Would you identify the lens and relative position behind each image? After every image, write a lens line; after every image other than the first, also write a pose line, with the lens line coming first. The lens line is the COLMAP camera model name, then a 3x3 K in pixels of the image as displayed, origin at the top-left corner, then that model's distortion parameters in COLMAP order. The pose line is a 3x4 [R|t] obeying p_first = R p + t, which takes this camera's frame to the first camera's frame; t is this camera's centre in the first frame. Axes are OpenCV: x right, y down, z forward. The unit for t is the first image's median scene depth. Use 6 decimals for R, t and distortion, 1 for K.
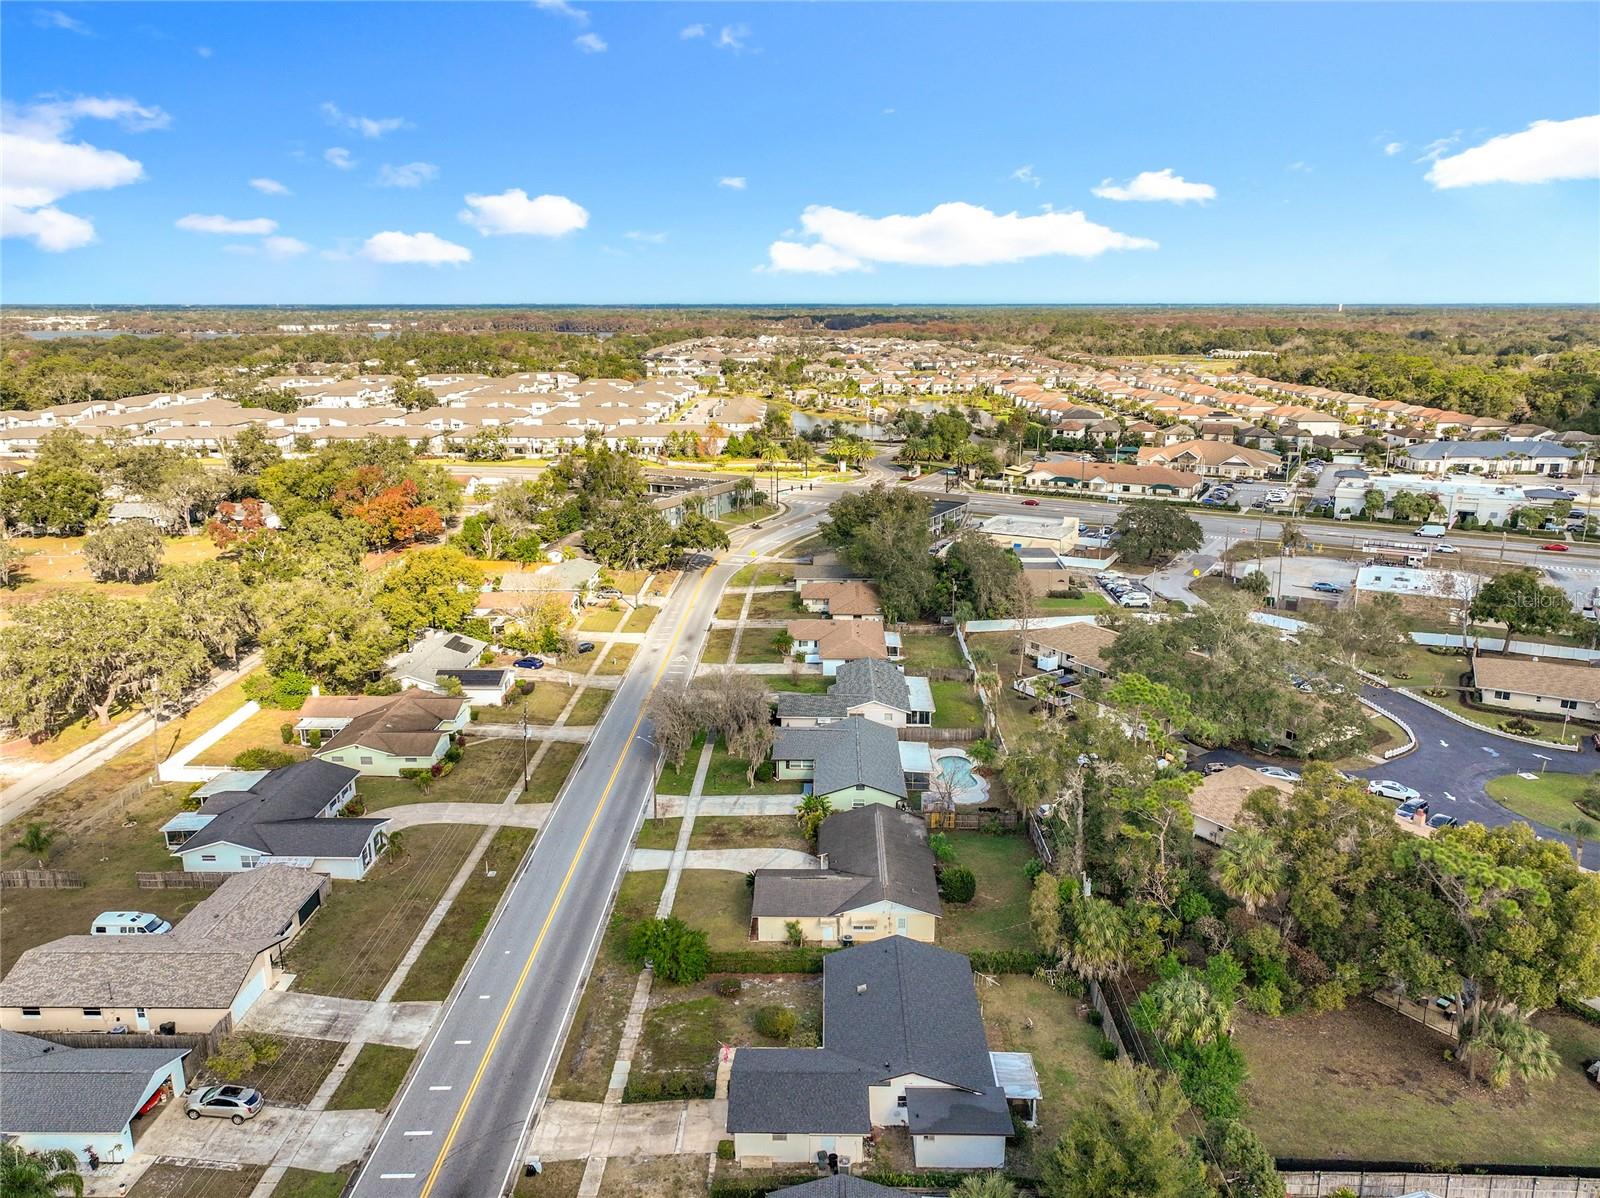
lens RADIAL K [[1120.7, 0, 806.7], [0, 1120.7, 637.6], [0, 0, 1]] dist [0.010279, 0.002268]
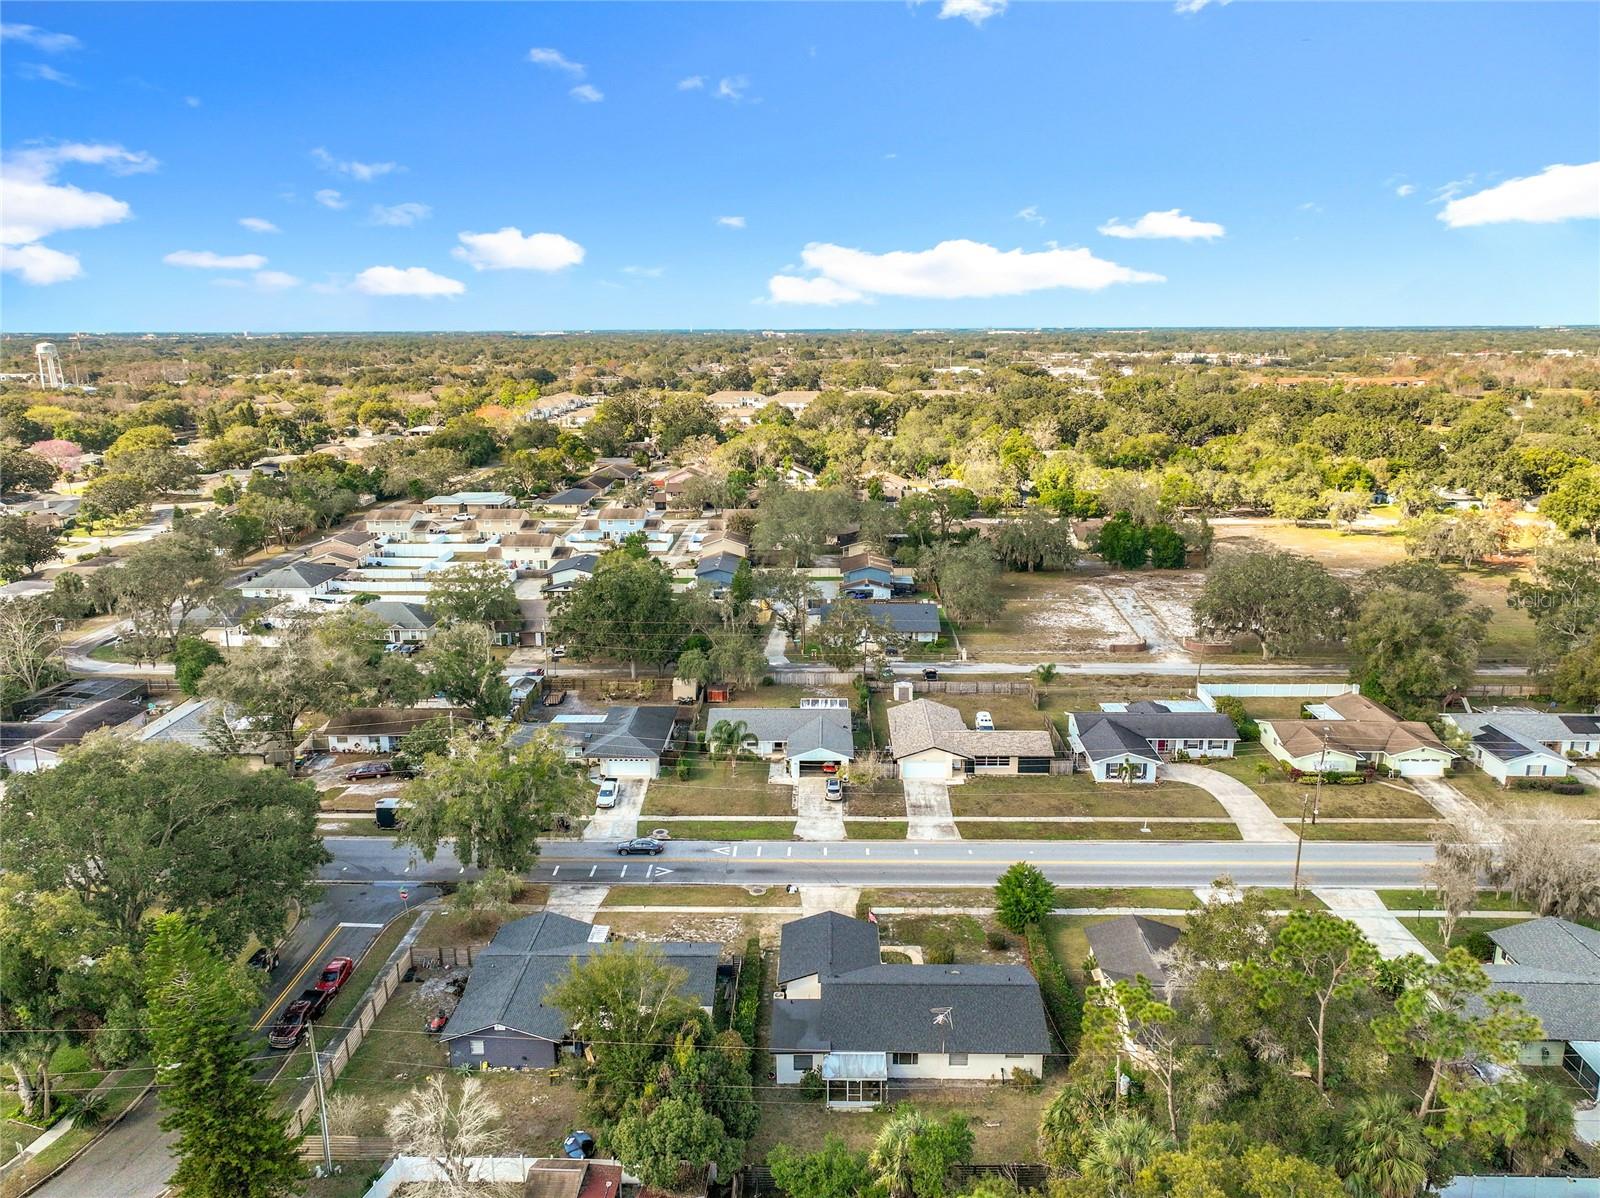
lens RADIAL K [[1120.7, 0, 806.7], [0, 1120.7, 637.6], [0, 0, 1]] dist [0.010279, 0.002268]
pose [[-0.015445, 0.264634, -0.964225, 0.901094], [-0.282961, 0.923763, 0.258062, -0.191828], [0.959007, 0.276824, 0.060614, 0.664967]]
